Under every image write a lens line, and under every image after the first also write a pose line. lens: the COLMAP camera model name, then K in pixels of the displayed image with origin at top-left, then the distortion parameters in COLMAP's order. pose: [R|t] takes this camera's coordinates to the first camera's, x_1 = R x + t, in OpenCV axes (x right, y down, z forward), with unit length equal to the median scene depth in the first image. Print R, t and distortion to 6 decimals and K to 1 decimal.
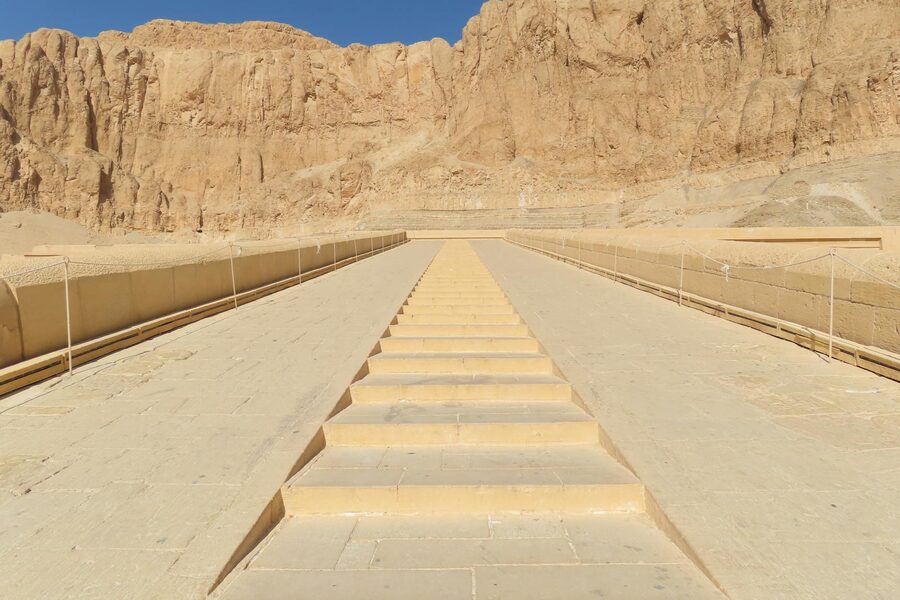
lens RADIAL K [[636.9, 0, 450.0], [0, 636.9, 300.0], [0, 0, 1]] dist [-0.033603, 0.000825]
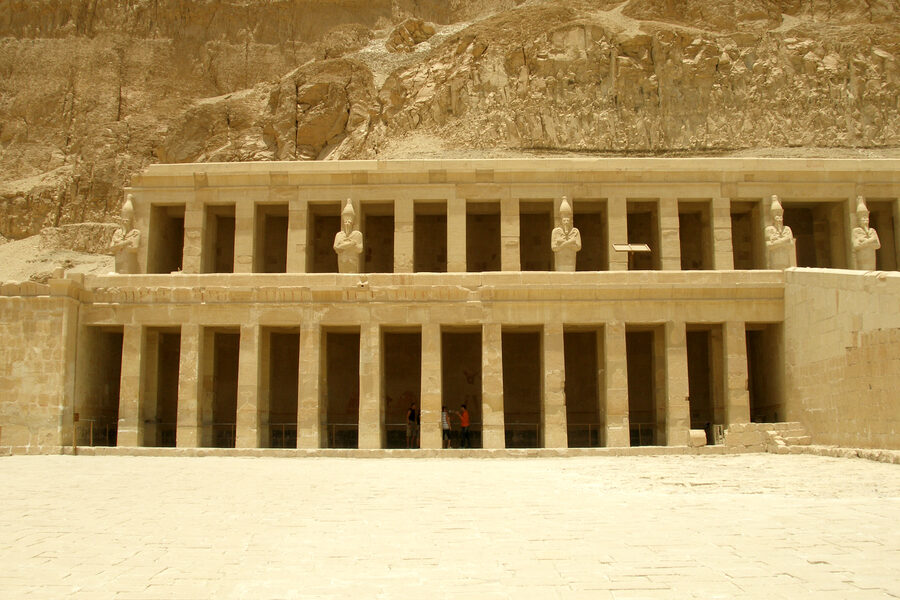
lens RADIAL K [[995.2, 0, 453.0], [0, 995.2, 270.7], [0, 0, 1]] dist [-0.189988, 0.141223]
pose [[0.999826, 0.001903, -0.018540, -0.059490], [-0.004016, 0.993405, -0.114584, -0.014832], [0.018200, 0.114638, 0.993241, 0.381191]]
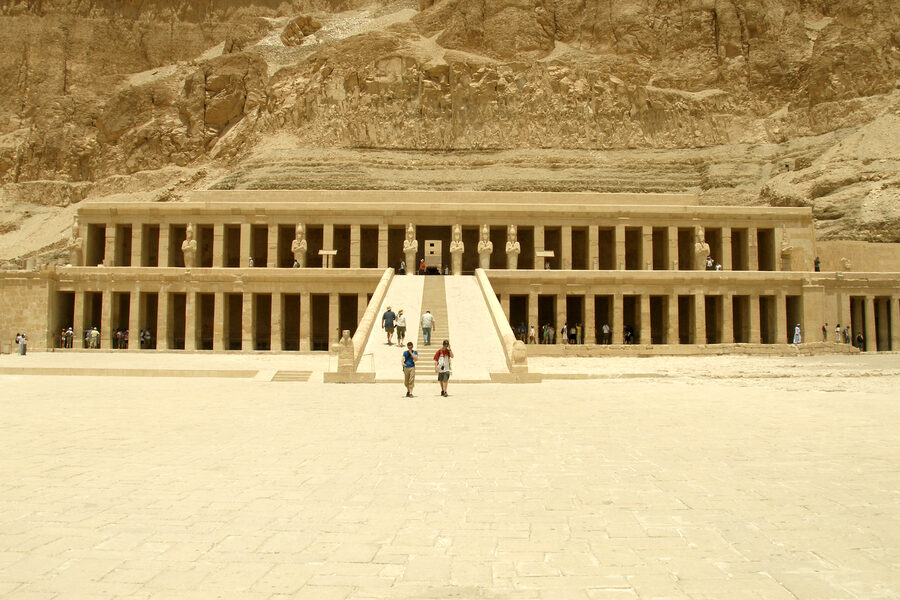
lens RADIAL K [[995.2, 0, 453.0], [0, 995.2, 270.7], [0, 0, 1]] dist [-0.189988, 0.141223]
pose [[0.999301, 0.014359, 0.034515, 0.000267], [-0.013293, 0.999433, -0.030931, -0.022299], [-0.034939, 0.030451, 0.998925, 0.206709]]
